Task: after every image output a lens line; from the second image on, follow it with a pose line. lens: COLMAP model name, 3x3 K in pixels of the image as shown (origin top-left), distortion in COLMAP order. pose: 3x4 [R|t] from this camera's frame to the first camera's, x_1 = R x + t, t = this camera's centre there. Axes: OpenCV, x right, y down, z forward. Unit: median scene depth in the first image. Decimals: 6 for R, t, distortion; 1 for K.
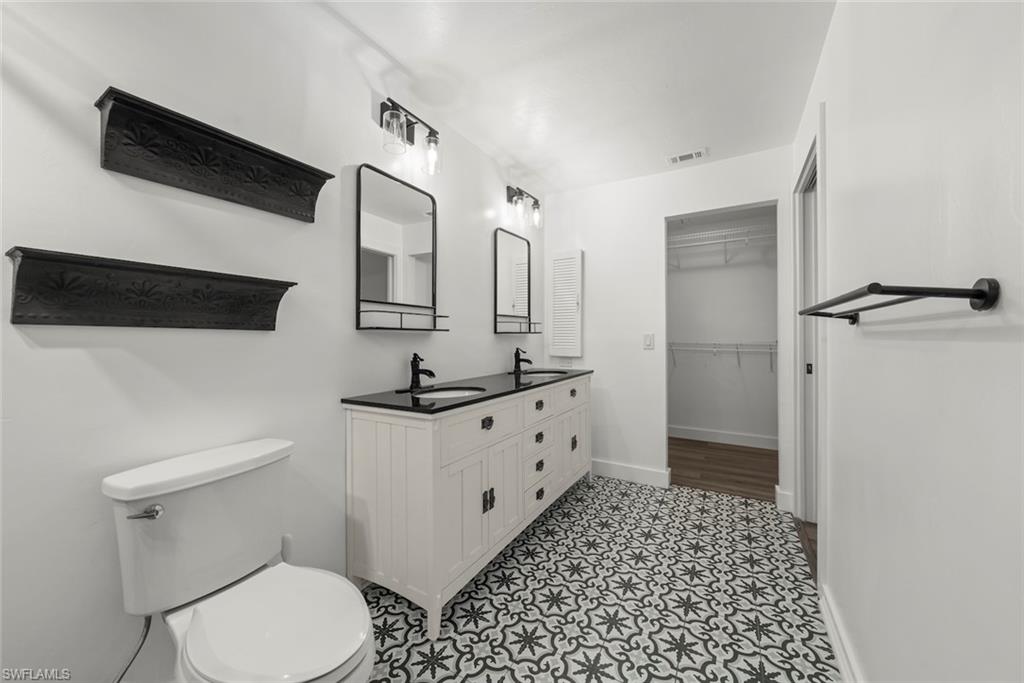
lens RADIAL K [[365.4, 0, 512.5], [0, 365.4, 337.1], [0, 0, 1]] dist [-0.001747, 0.000153]
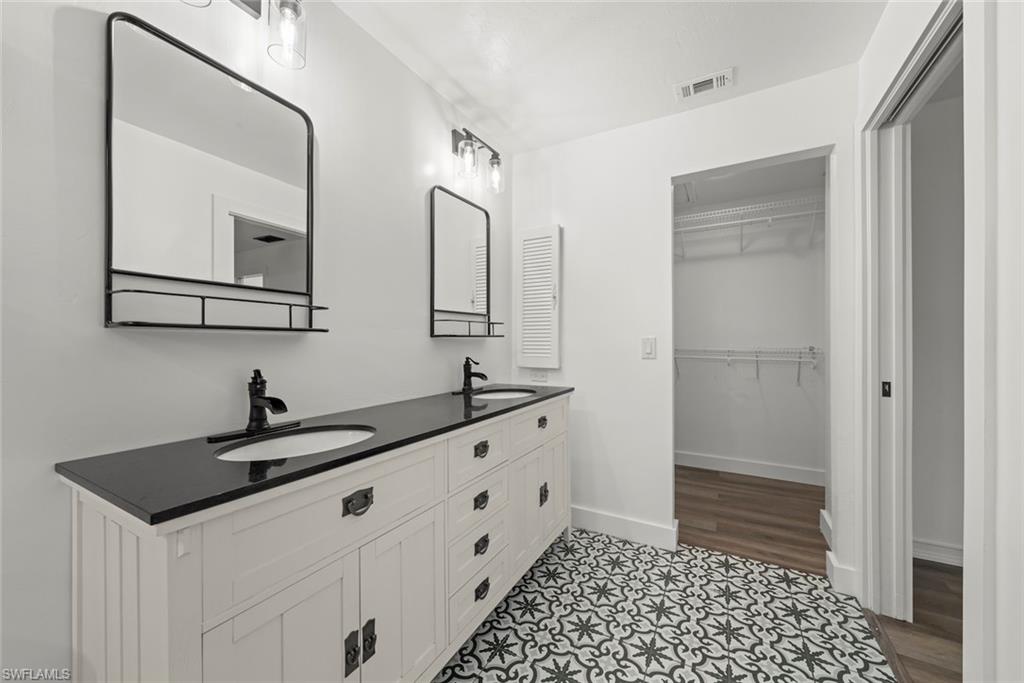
lens RADIAL K [[385.2, 0, 512.6], [0, 385.2, 342.5], [0, 0, 1]] dist [0.000468, 0.000318]
pose [[0.999576, 0.000897, 0.029092, 0.080821], [-0.000905, 1.000000, 0.000261, 0.000406], [-0.029092, -0.000287, 0.999577, 0.246912]]
